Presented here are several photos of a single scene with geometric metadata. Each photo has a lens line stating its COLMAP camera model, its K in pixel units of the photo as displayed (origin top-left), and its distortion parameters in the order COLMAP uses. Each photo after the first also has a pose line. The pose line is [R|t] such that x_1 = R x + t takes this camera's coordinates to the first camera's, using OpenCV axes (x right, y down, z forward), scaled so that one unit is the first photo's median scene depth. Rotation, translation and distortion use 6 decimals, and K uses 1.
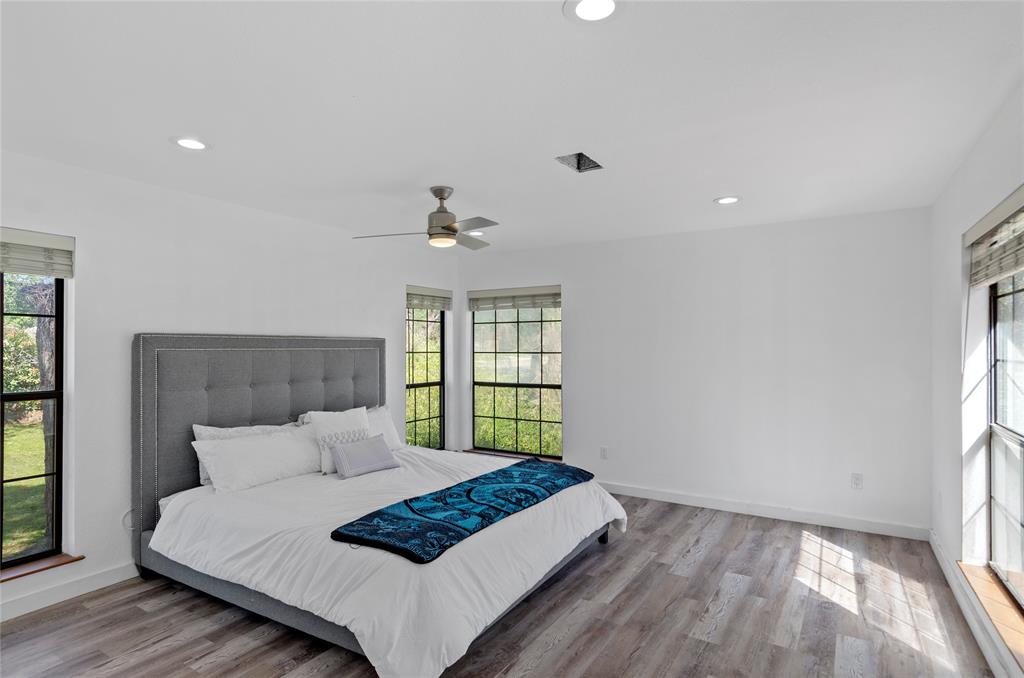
lens RADIAL K [[536.4, 0, 508.6], [0, 536.4, 342.5], [0, 0, 1]] dist [0.000303, -0.001724]
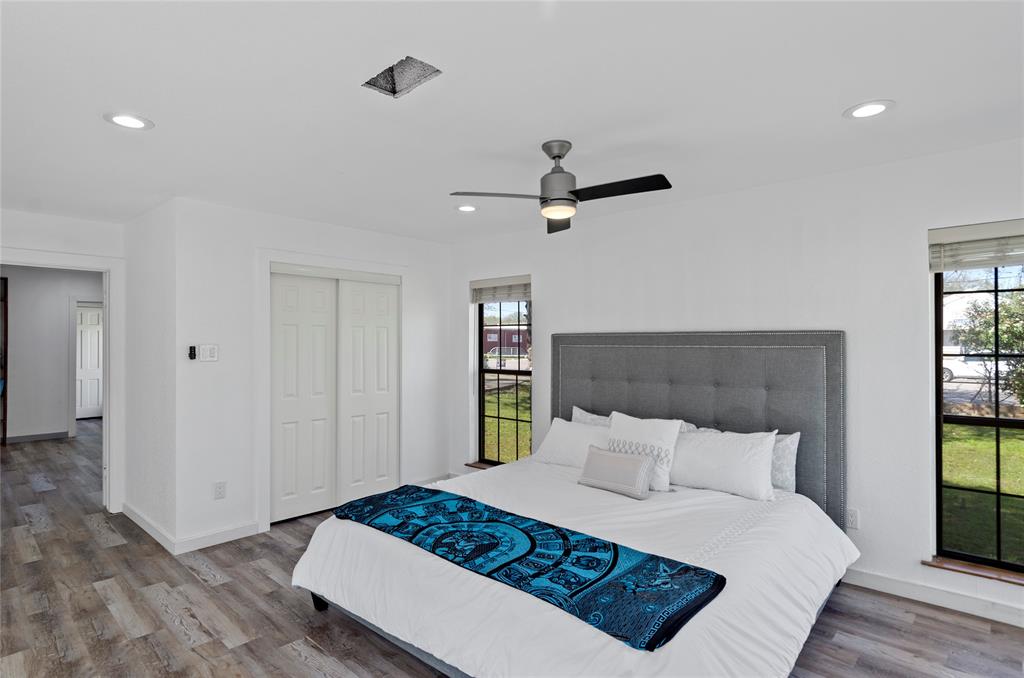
lens RADIAL K [[536.4, 0, 507.8], [0, 536.4, 339.2], [0, 0, 1]] dist [0.000303, -0.001724]
pose [[-0.176877, -0.000908, -0.984233, 0.746923], [0.005849, 0.999981, -0.001973, -0.001128], [0.984216, -0.006106, -0.176868, 1.190353]]
